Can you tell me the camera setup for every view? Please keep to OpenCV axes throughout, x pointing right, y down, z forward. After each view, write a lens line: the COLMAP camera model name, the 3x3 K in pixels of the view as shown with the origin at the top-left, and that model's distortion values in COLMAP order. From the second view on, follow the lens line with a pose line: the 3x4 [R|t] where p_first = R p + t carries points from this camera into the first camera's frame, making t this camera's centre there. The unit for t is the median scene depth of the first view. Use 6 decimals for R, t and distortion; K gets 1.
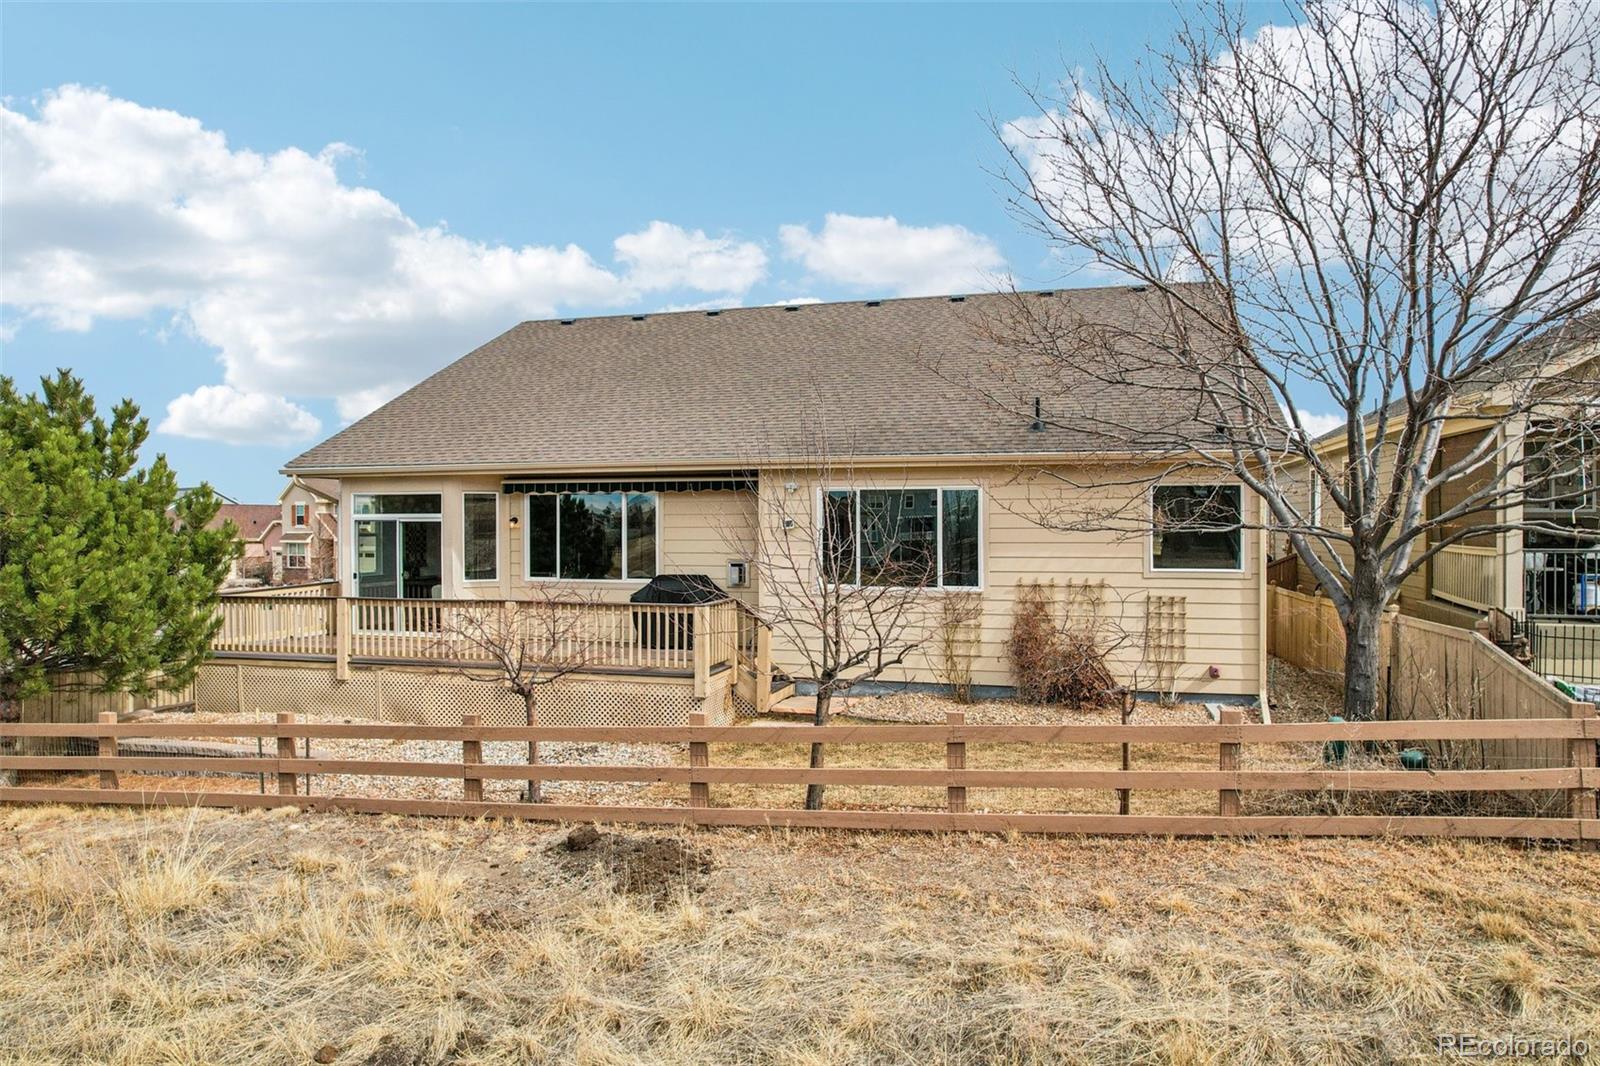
lens RADIAL K [[1063.6, 0, 794.4], [0, 1063.6, 507.4], [0, 0, 1]] dist [-0.091033, 0.083829]
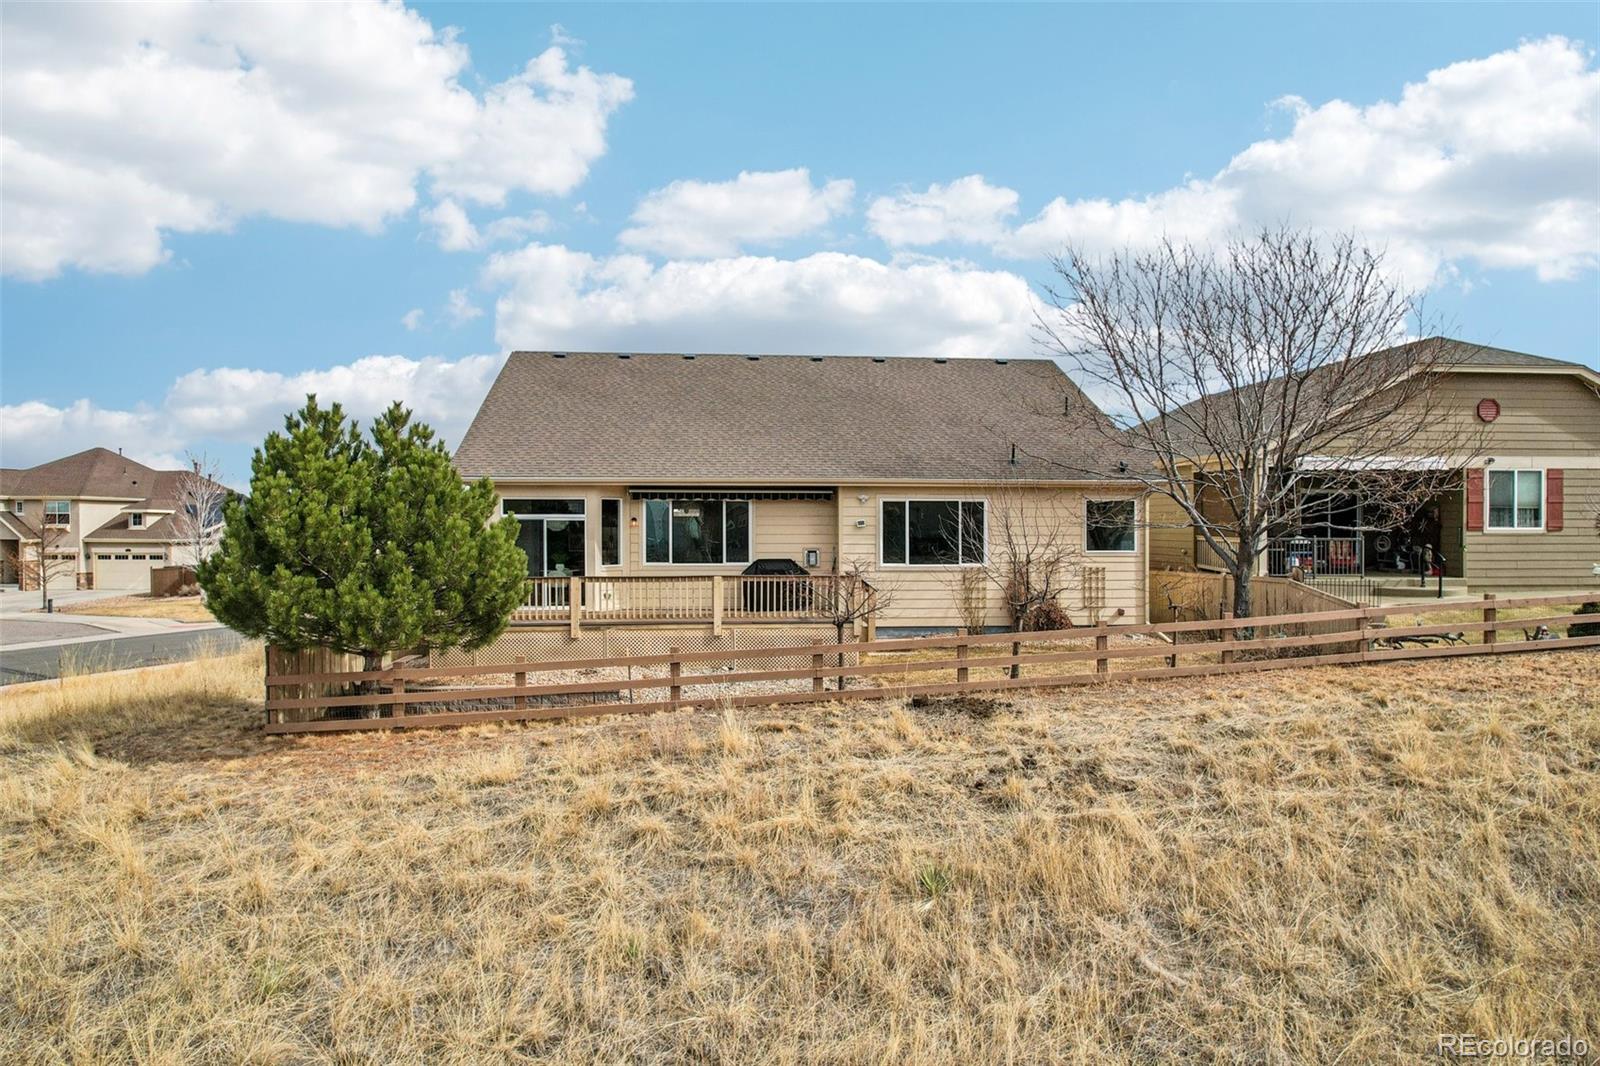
lens RADIAL K [[1063.6, 0, 794.4], [0, 1063.6, 507.4], [0, 0, 1]] dist [-0.091033, 0.083829]
pose [[0.932630, 0.008604, 0.360732, -0.648096], [-0.008303, 0.999963, -0.002383, -0.002073], [-0.360739, -0.000773, 0.932666, -0.358930]]
